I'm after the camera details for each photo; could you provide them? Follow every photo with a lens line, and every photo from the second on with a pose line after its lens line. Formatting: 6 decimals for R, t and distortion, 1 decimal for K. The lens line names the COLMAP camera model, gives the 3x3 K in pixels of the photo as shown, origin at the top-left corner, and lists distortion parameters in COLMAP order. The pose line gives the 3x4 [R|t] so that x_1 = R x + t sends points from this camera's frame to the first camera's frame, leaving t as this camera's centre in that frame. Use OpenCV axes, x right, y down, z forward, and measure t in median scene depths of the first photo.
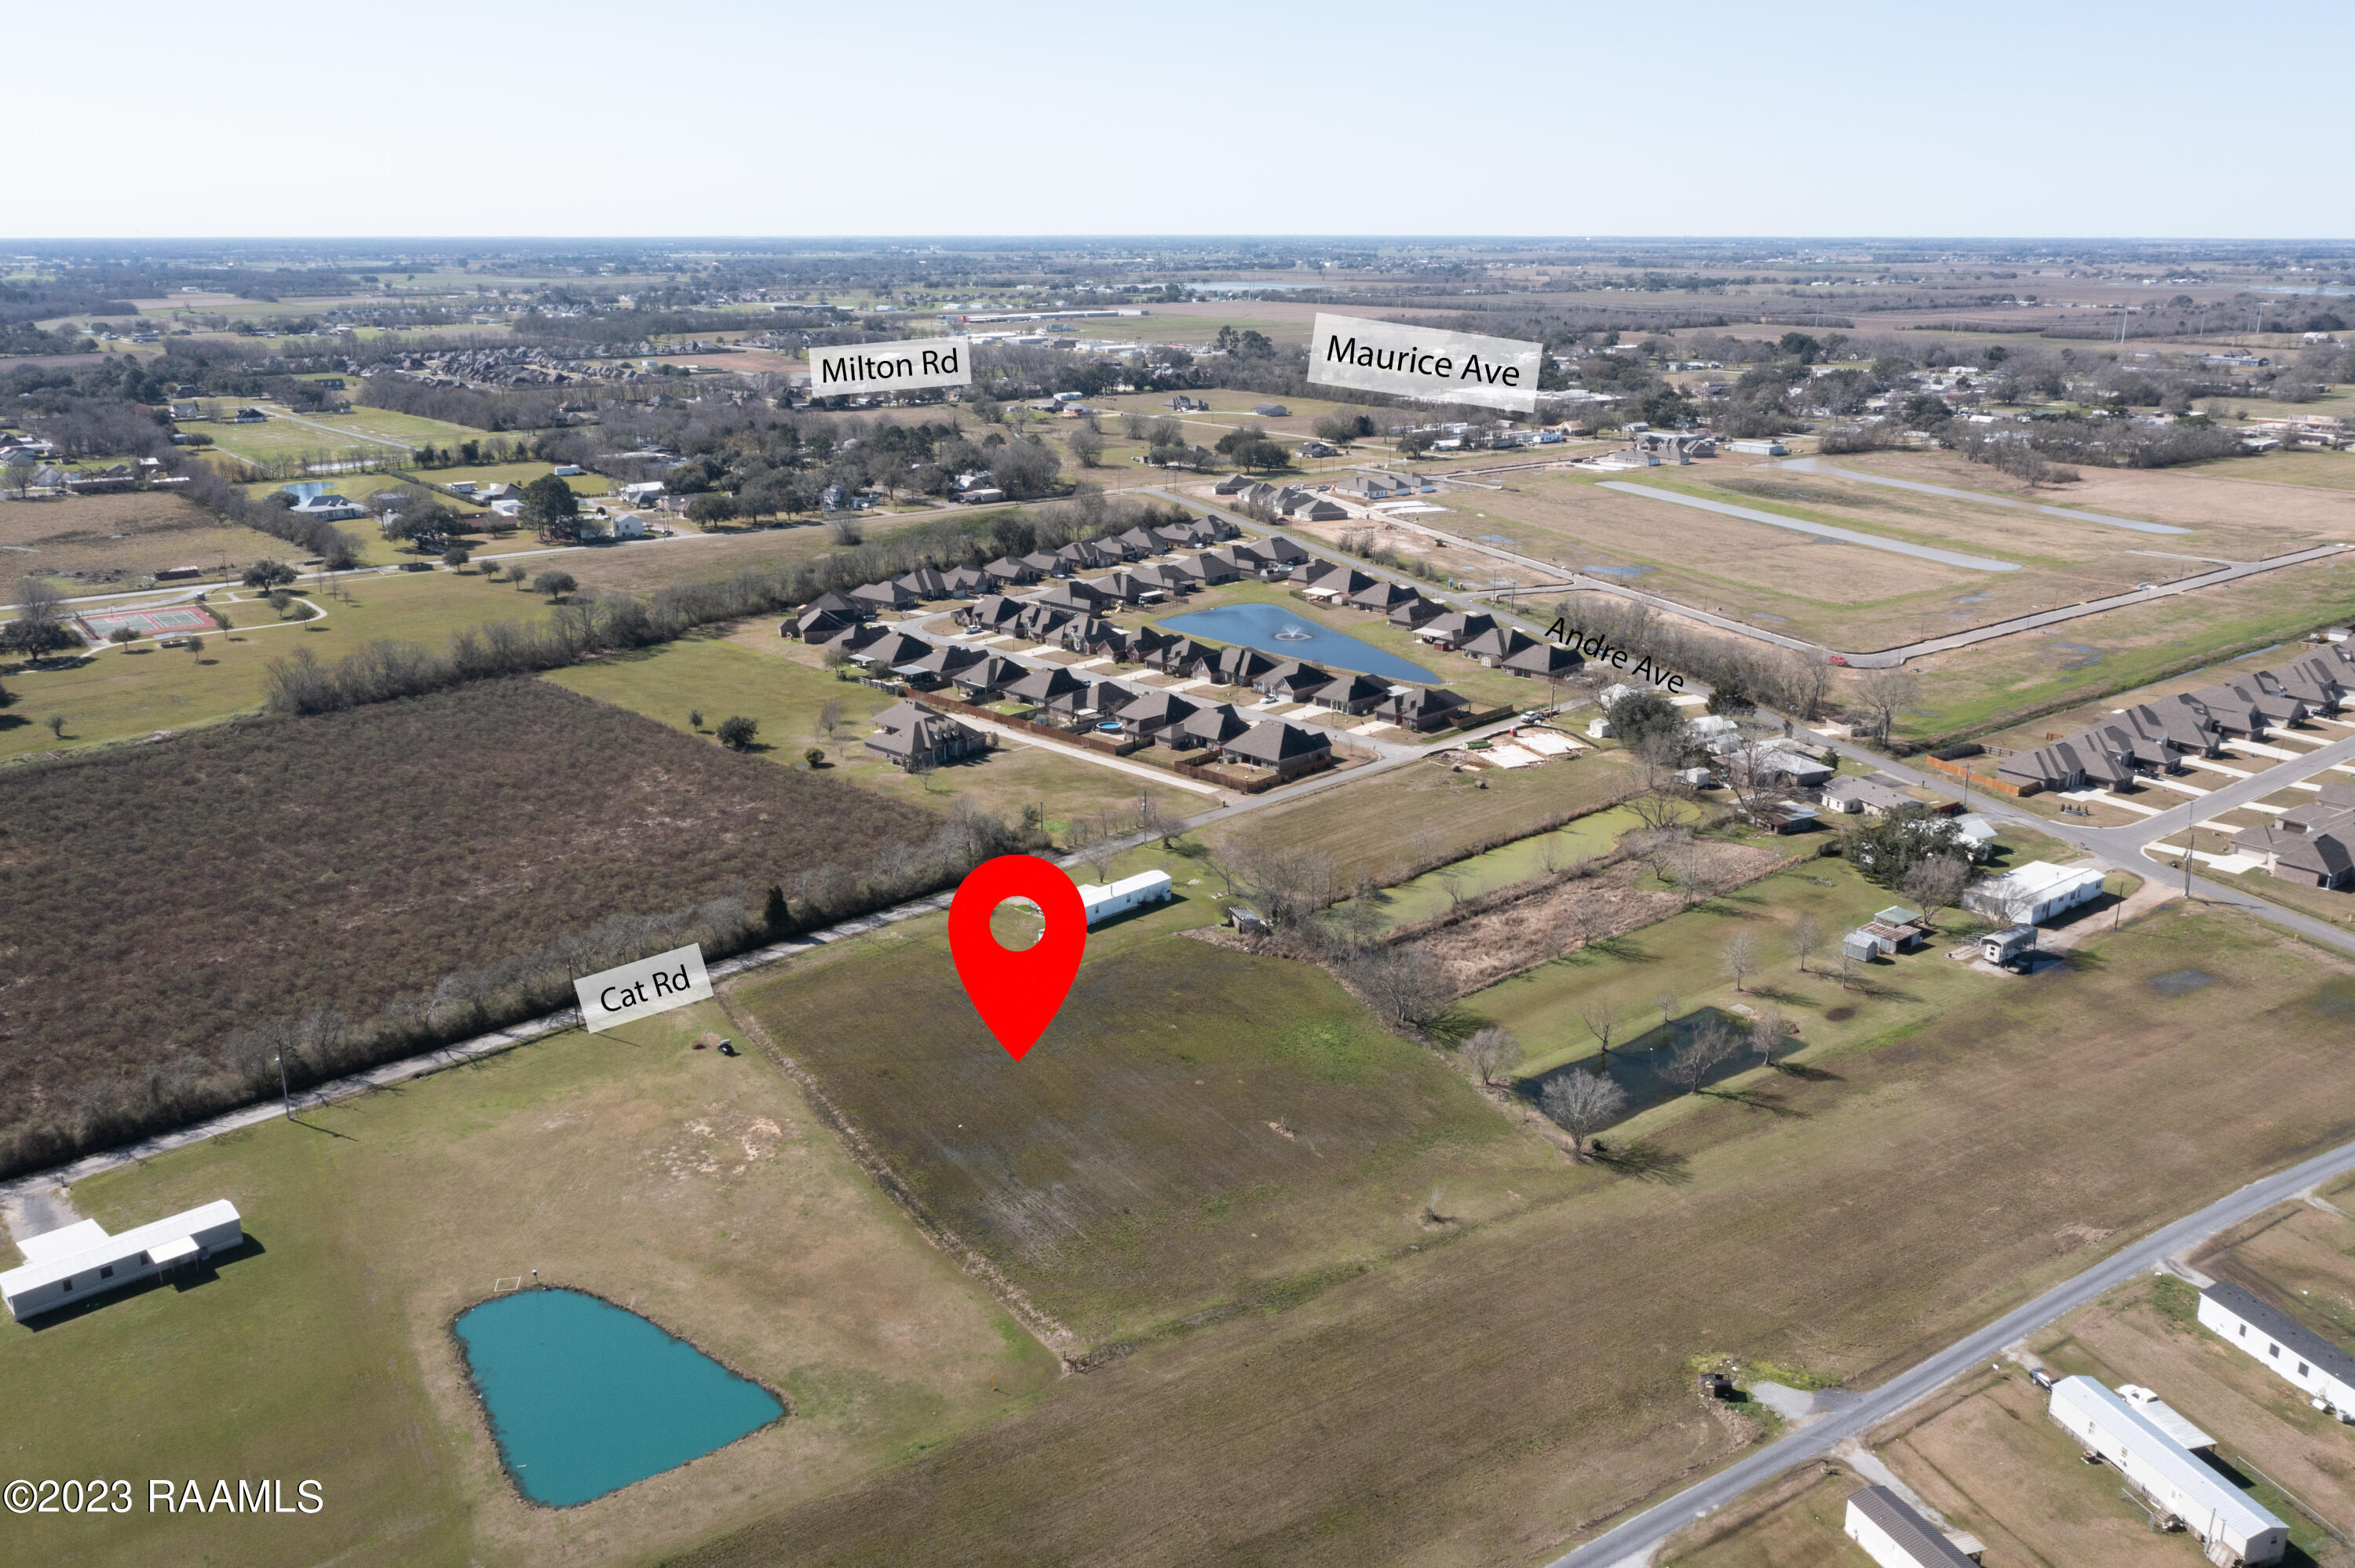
lens RADIAL K [[1817.9, 0, 1170.3], [0, 1817.9, 927.0], [0, 0, 1]] dist [-0.004434, -0.001255]
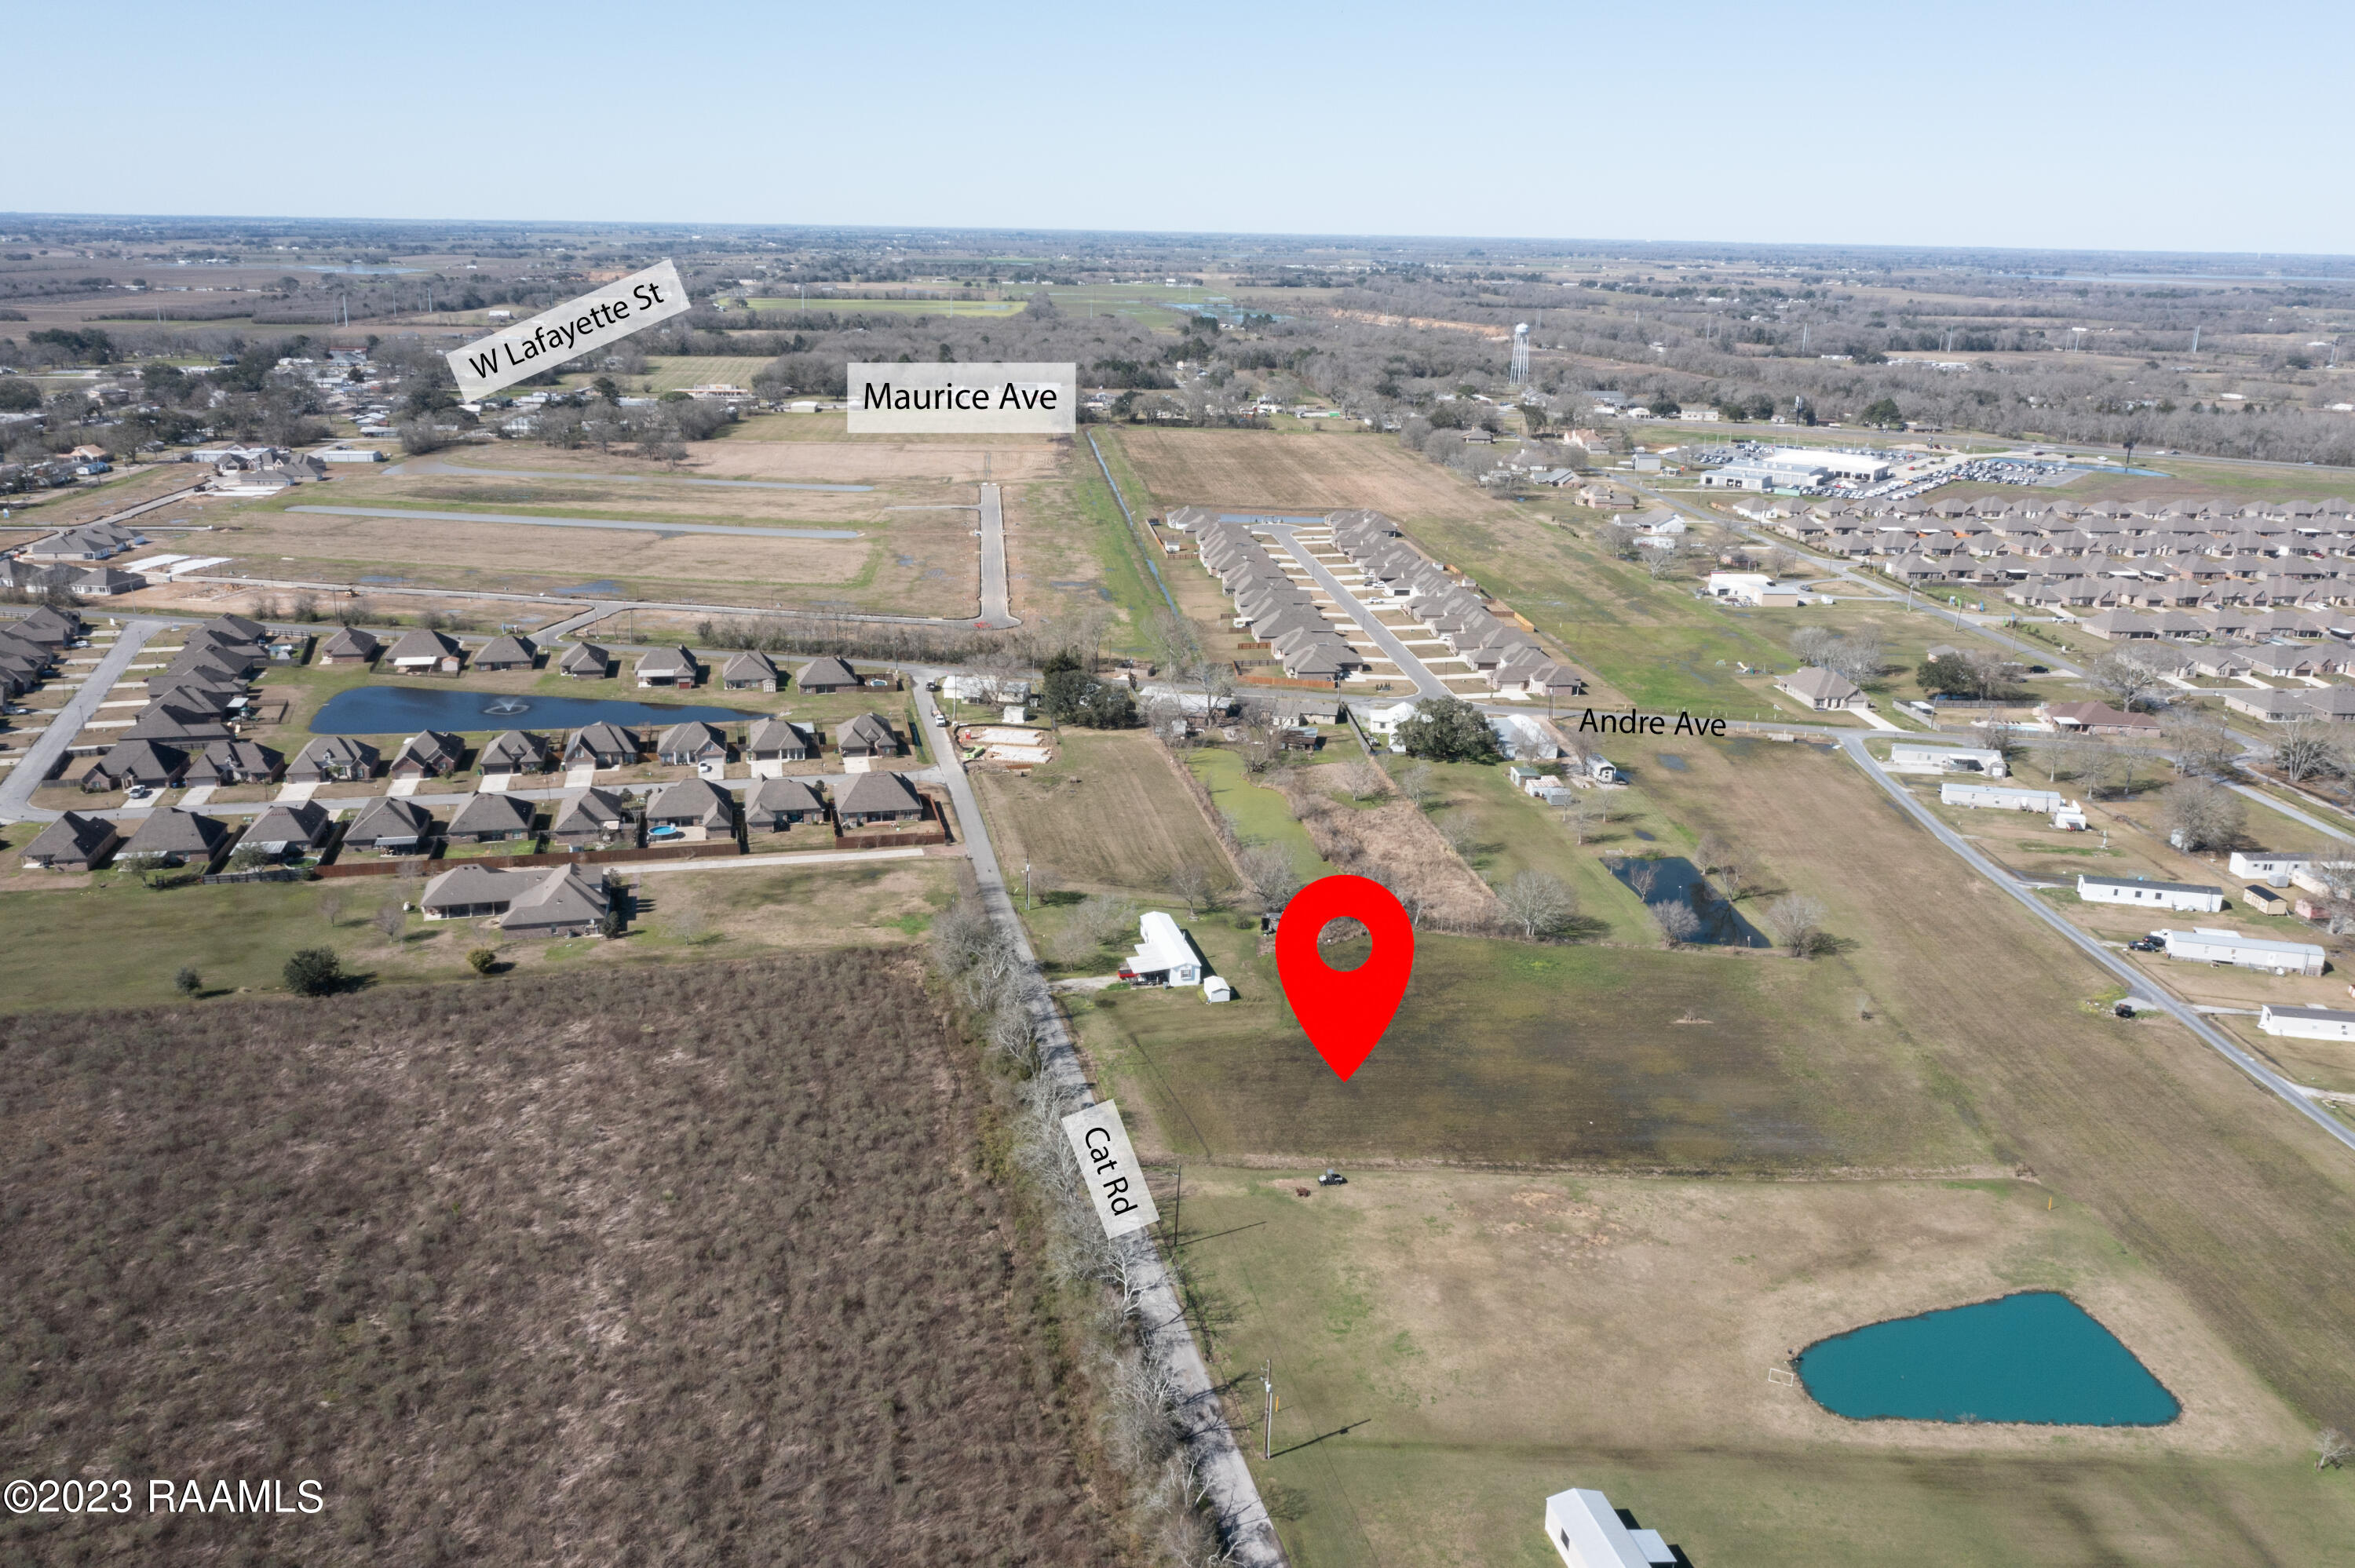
lens RADIAL K [[1848.9, 0, 1177.5], [0, 1848.9, 784.0], [0, 0, 1]] dist [-0.008423, 0.007075]
pose [[0.528115, -0.236897, 0.815460, -1.109728], [0.287951, 0.953362, 0.090474, -0.254185], [-0.798861, 0.187032, 0.571699, 0.552016]]
